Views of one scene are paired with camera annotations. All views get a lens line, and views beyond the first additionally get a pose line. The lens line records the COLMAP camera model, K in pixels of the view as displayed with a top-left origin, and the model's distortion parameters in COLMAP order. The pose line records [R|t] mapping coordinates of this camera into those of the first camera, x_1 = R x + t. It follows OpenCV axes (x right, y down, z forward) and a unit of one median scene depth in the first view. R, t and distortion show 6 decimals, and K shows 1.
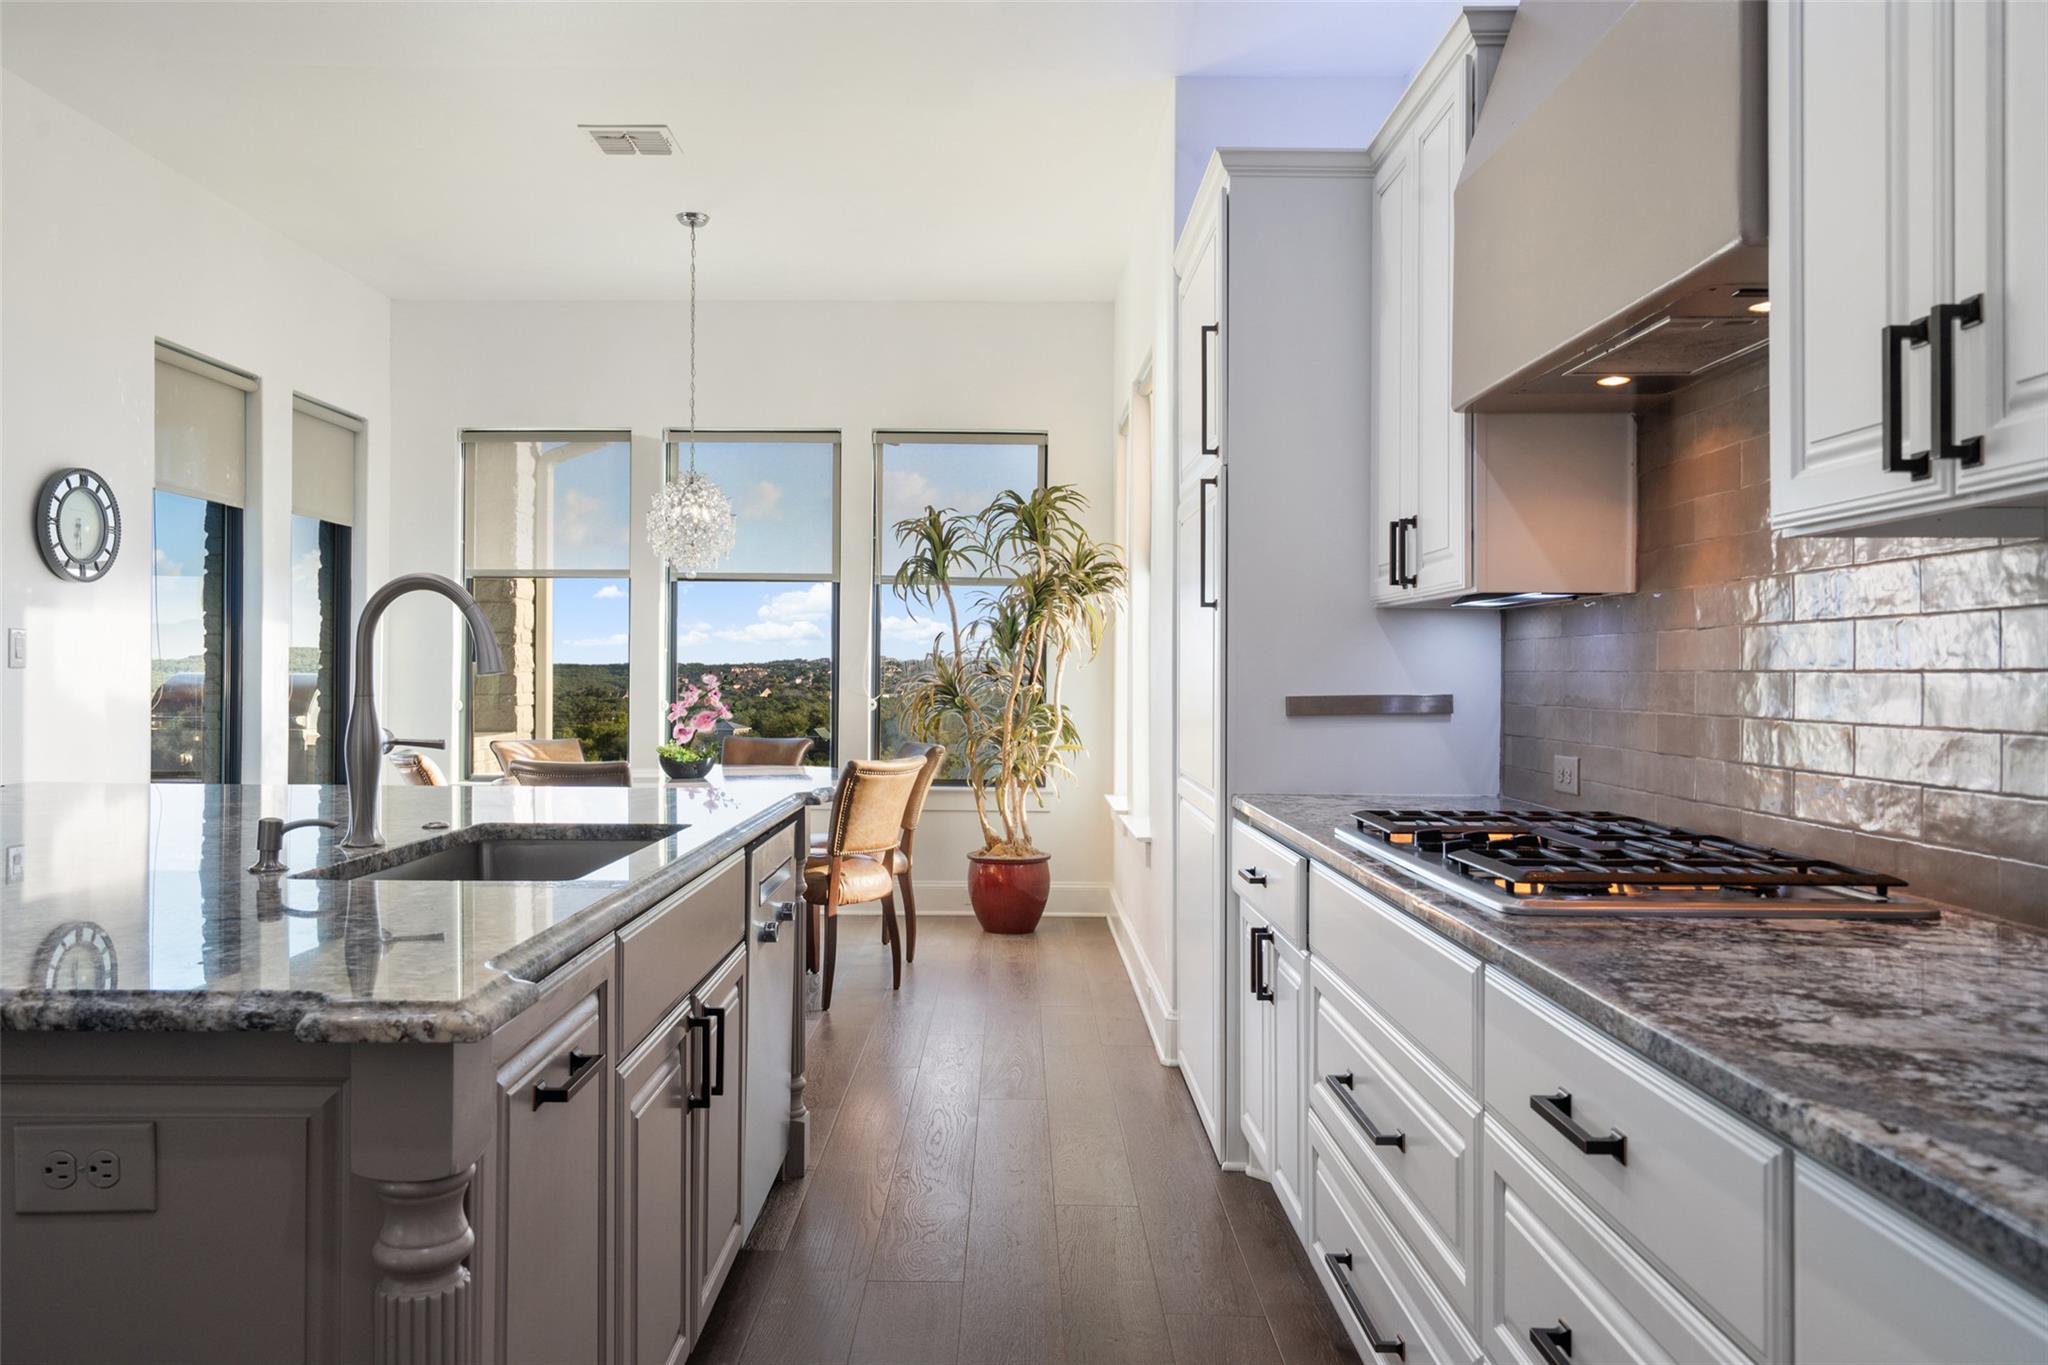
lens RADIAL K [[1499.2, 0, 1021.8], [0, 1499.2, 686.0], [0, 0, 1]] dist [0.012216, 0.002744]
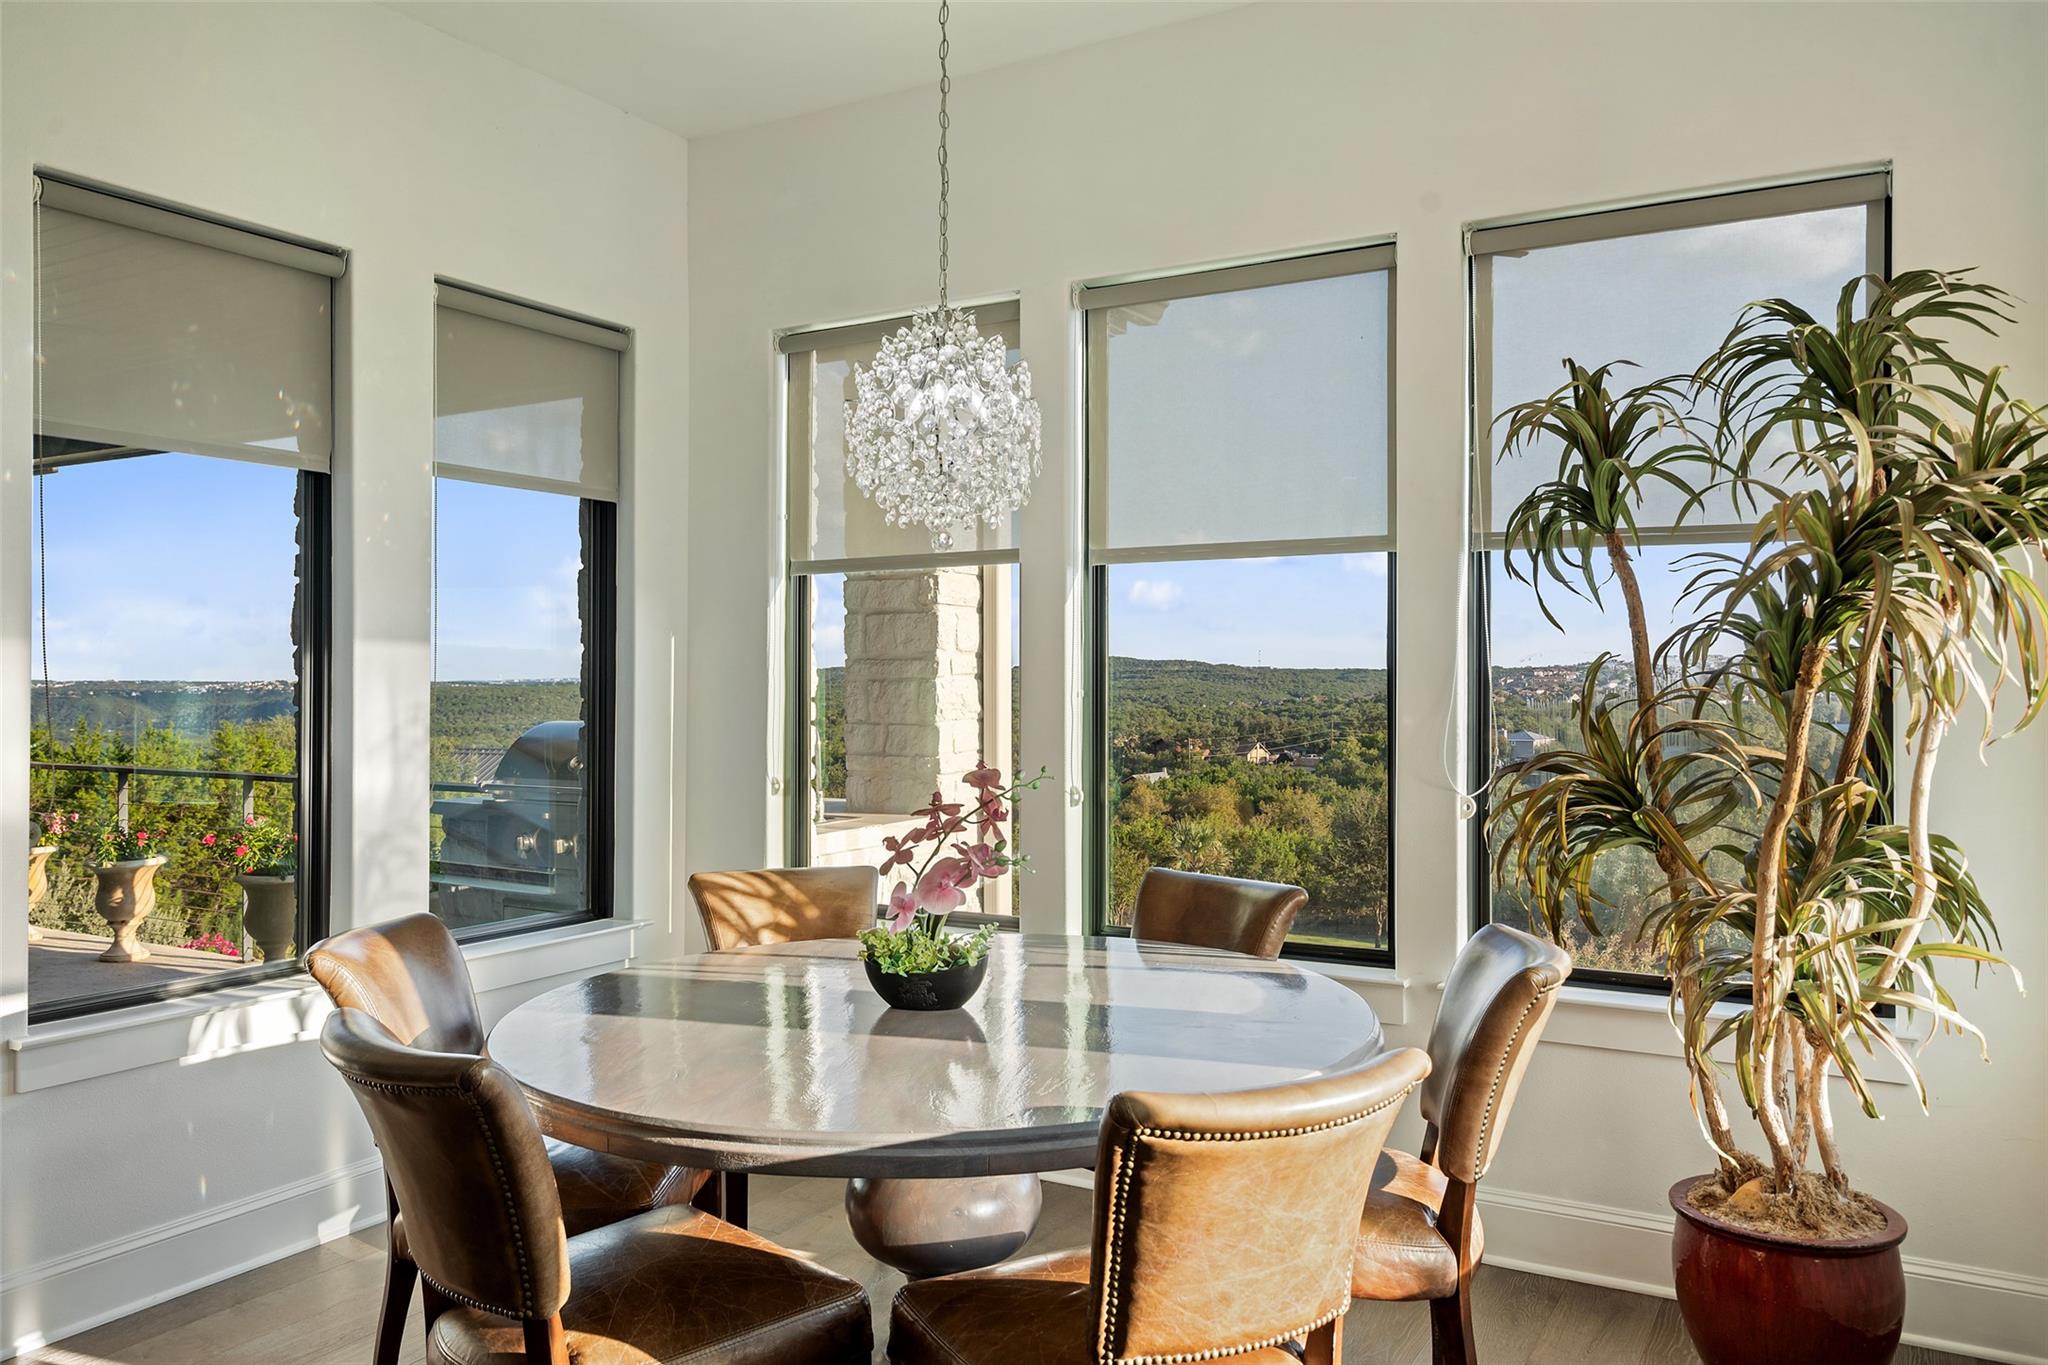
lens RADIAL K [[1495.0, 0, 1022.7], [0, 1495.0, 671.3], [0, 0, 1]] dist [-0.008354, 0.005613]
pose [[0.858609, -0.010140, -0.512530, 0.022152], [0.005169, 0.999925, -0.011122, -0.026753], [0.512605, 0.006900, 0.858597, 0.546472]]
